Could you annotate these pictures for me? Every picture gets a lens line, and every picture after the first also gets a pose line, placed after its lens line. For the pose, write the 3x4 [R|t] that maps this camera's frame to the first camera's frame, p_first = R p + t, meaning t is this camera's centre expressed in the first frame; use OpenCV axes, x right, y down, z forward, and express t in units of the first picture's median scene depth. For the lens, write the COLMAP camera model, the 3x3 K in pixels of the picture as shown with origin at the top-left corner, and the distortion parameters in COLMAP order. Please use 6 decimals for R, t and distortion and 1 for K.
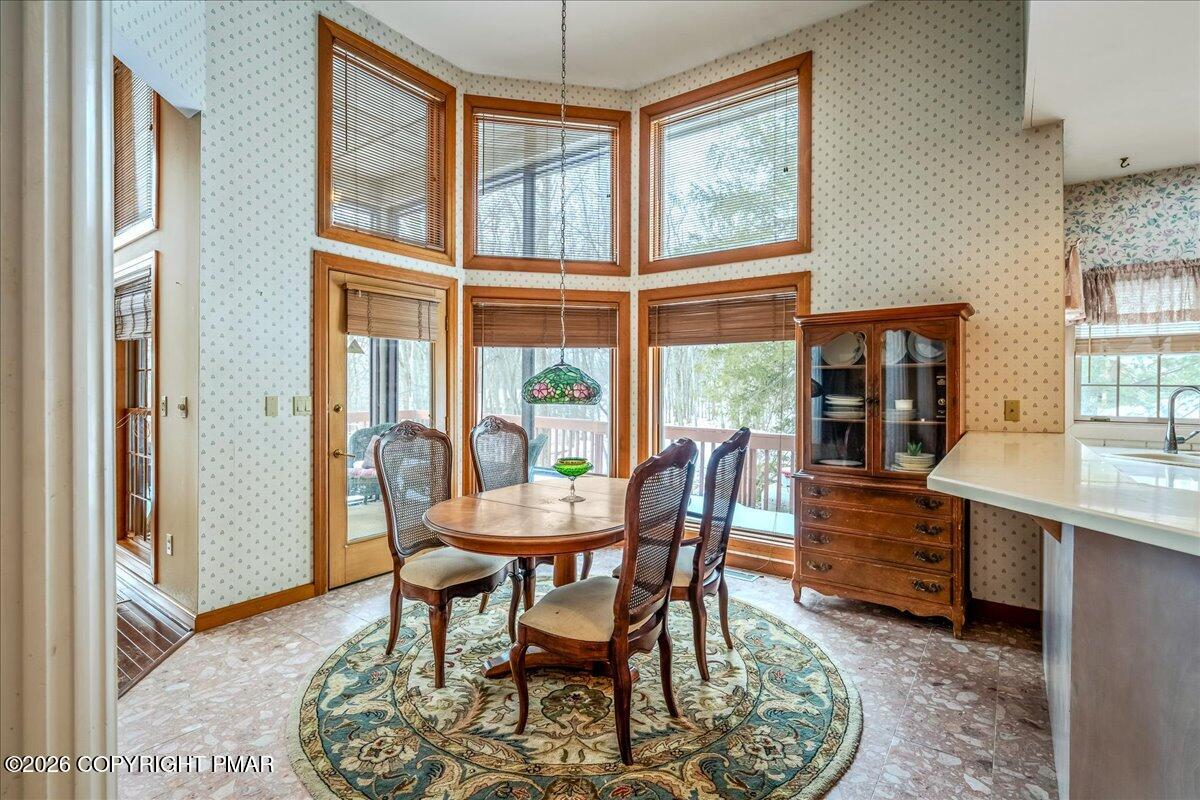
lens RADIAL K [[571.8, 0, 599.6], [0, 571.8, 391.8], [0, 0, 1]] dist [0.002082, -0.001341]
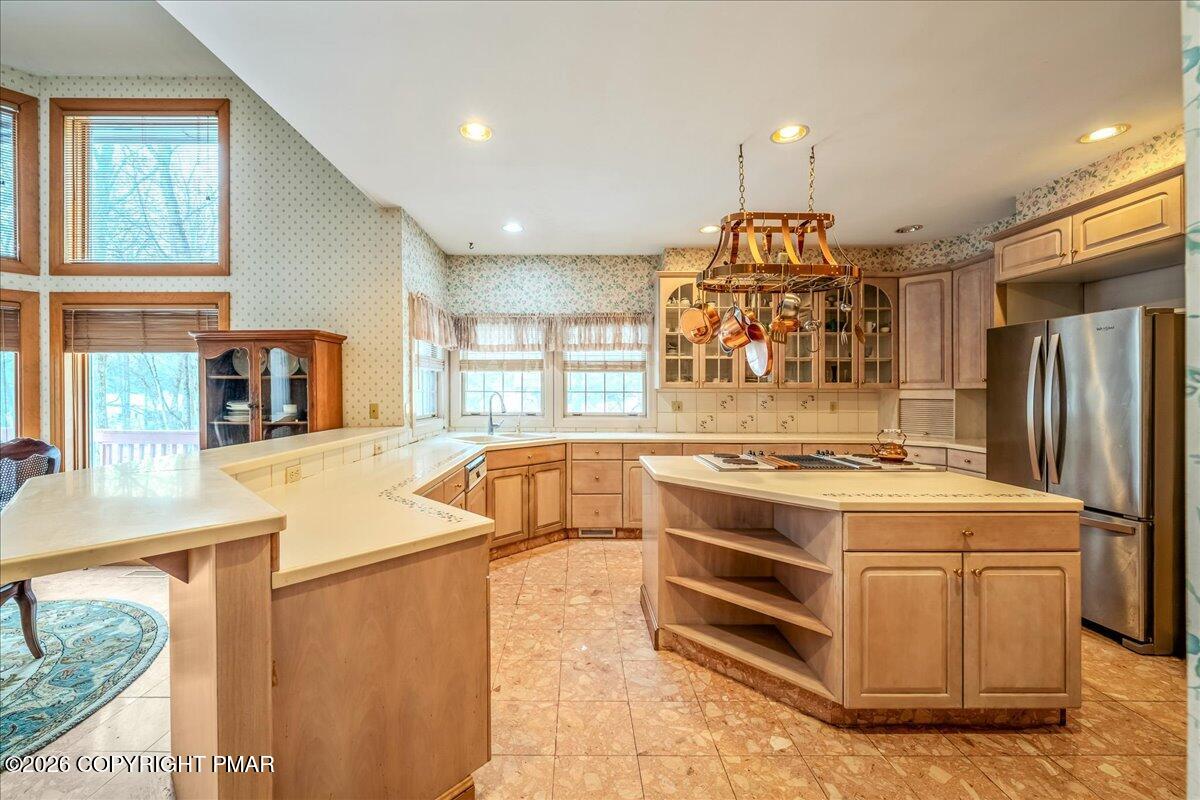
lens RADIAL K [[466.3, 0, 597.4], [0, 466.3, 393.6], [0, 0, 1]] dist [-0.002752, 0.000313]
pose [[0.801023, -0.008001, 0.598581, 0.449857], [0.007857, 0.999965, 0.002852, -0.007424], [-0.598583, 0.002419, 0.801057, -0.202167]]
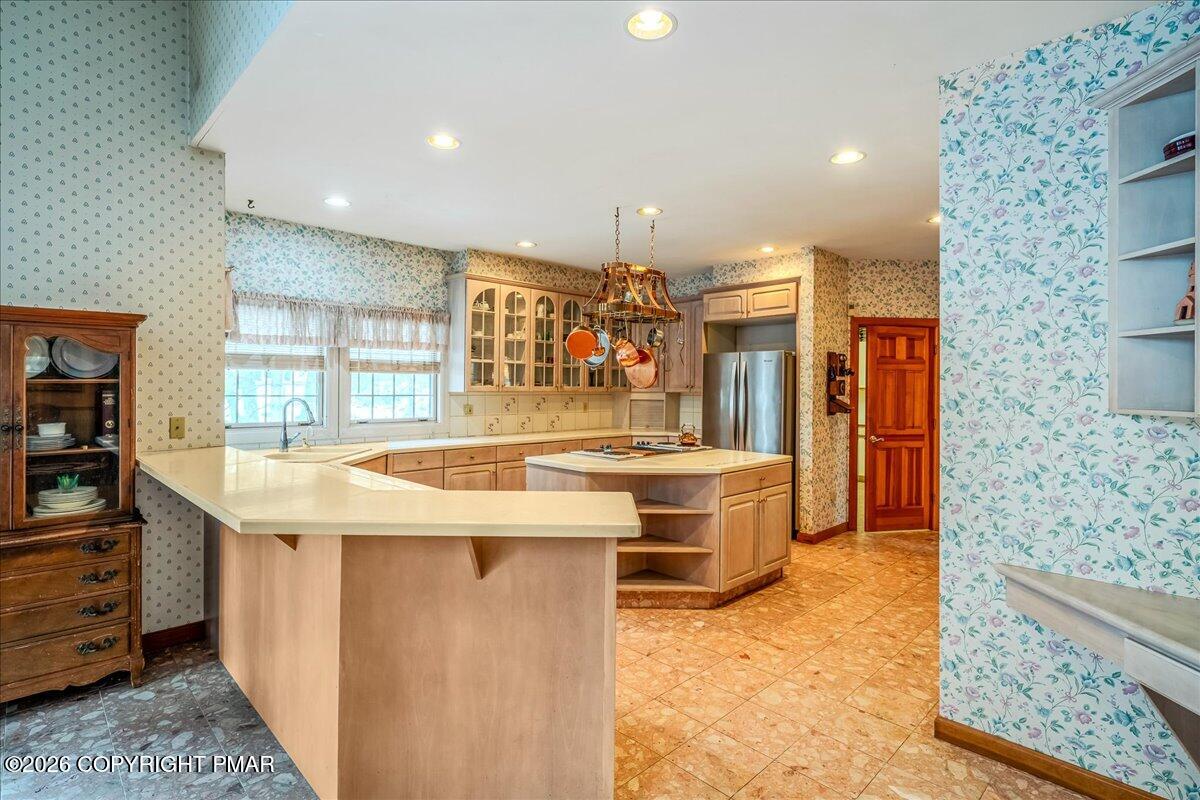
lens RADIAL K [[587.2, 0, 607.3], [0, 587.2, 385.0], [0, 0, 1]] dist [-0.001135, -0.000078]
pose [[0.144085, -0.003222, 0.989560, -0.154766], [-0.000908, 0.999994, 0.003388, -0.041235], [-0.989565, -0.001386, 0.144081, 0.119483]]
